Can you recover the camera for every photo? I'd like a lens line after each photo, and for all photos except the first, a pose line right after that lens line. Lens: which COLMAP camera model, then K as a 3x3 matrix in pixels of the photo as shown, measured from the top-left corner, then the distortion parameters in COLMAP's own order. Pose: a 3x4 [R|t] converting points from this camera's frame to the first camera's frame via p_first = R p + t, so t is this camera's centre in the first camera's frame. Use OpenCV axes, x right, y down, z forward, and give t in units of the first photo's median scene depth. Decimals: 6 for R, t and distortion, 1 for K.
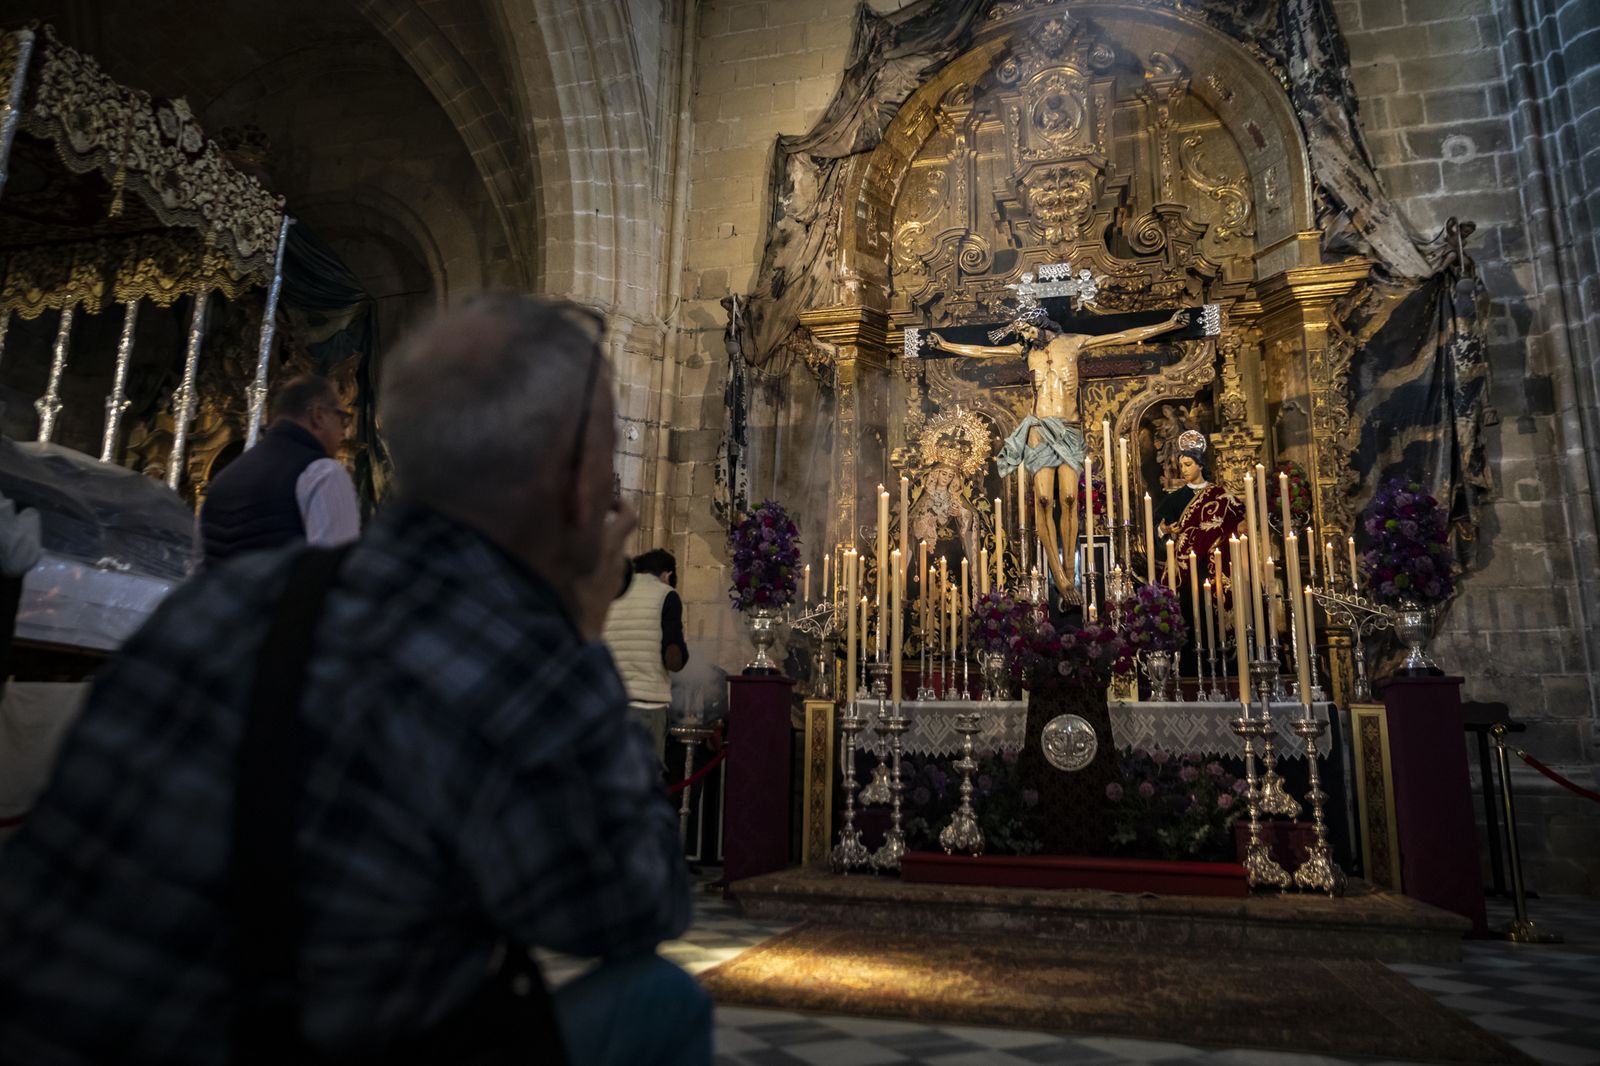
lens RADIAL K [[1082.8, 0, 797.9], [0, 1082.8, 532.9], [0, 0, 1]] dist [0.008481, -0.010477]
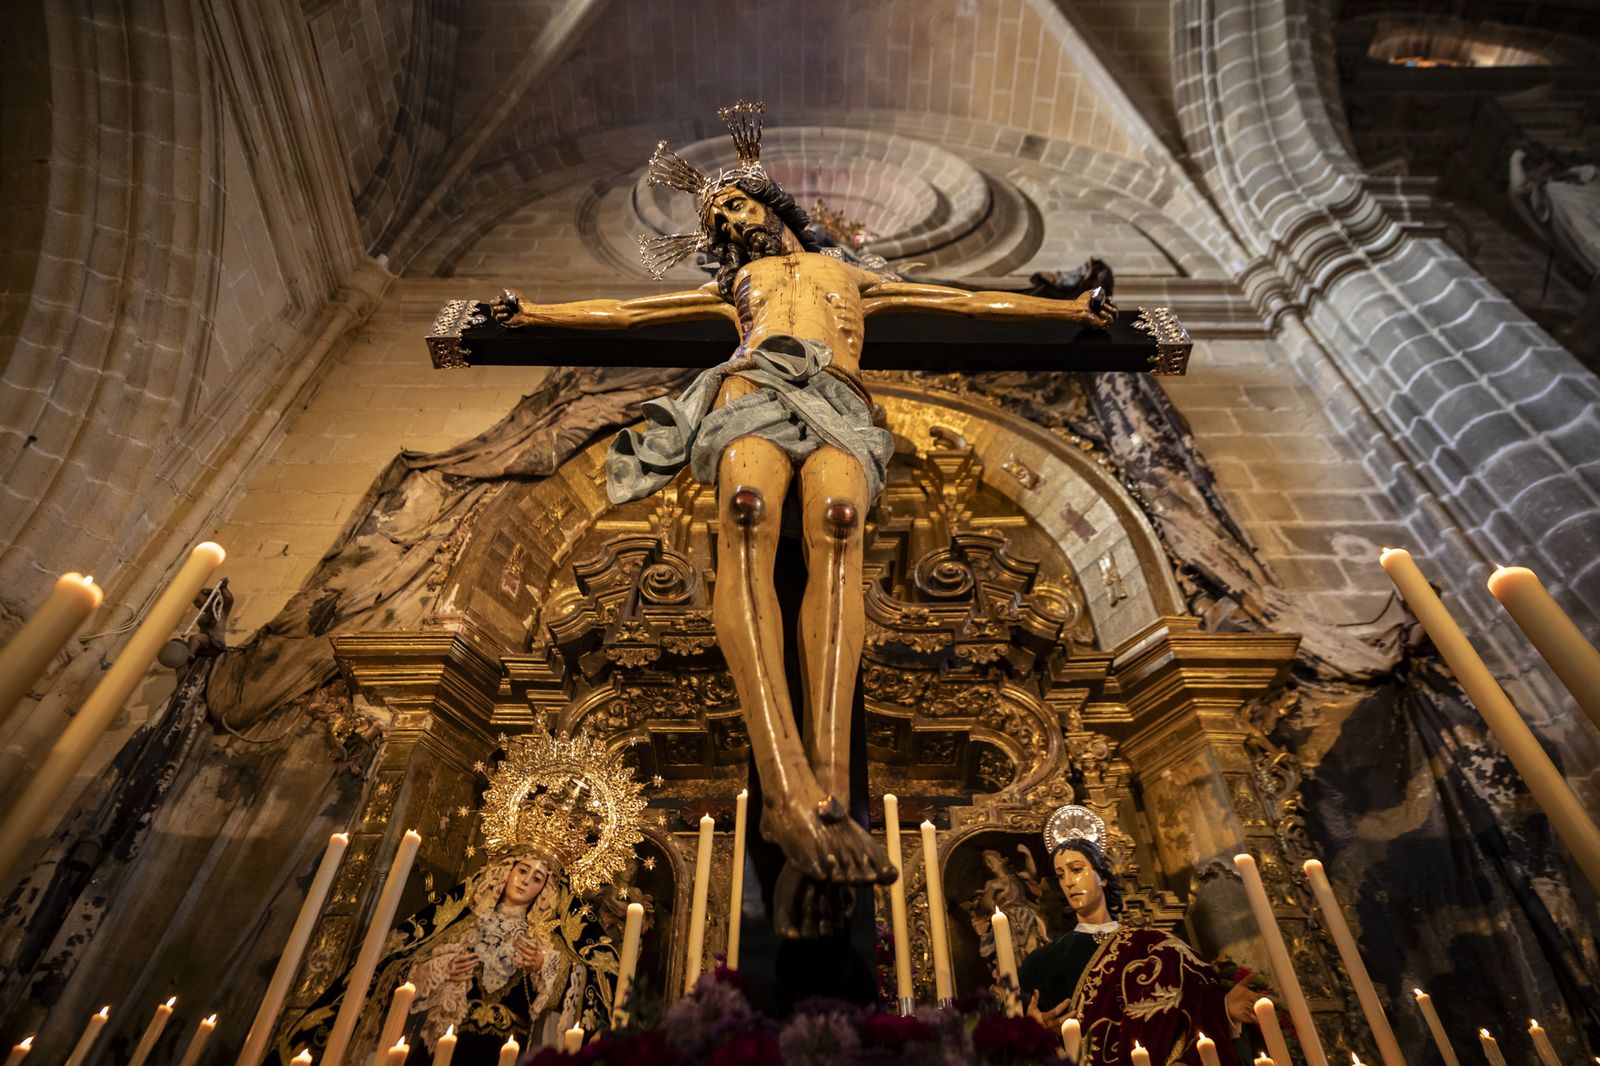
lens RADIAL K [[1082.8, 0, 803.8], [0, 1082.8, 530.5], [0, 0, 1]] dist [0.008481, -0.010477]
pose [[0.964952, 0.195261, 0.175333, 0.132555], [-0.042240, 0.774969, -0.630586, 0.097961], [-0.259006, 0.601079, 0.756056, 0.541792]]
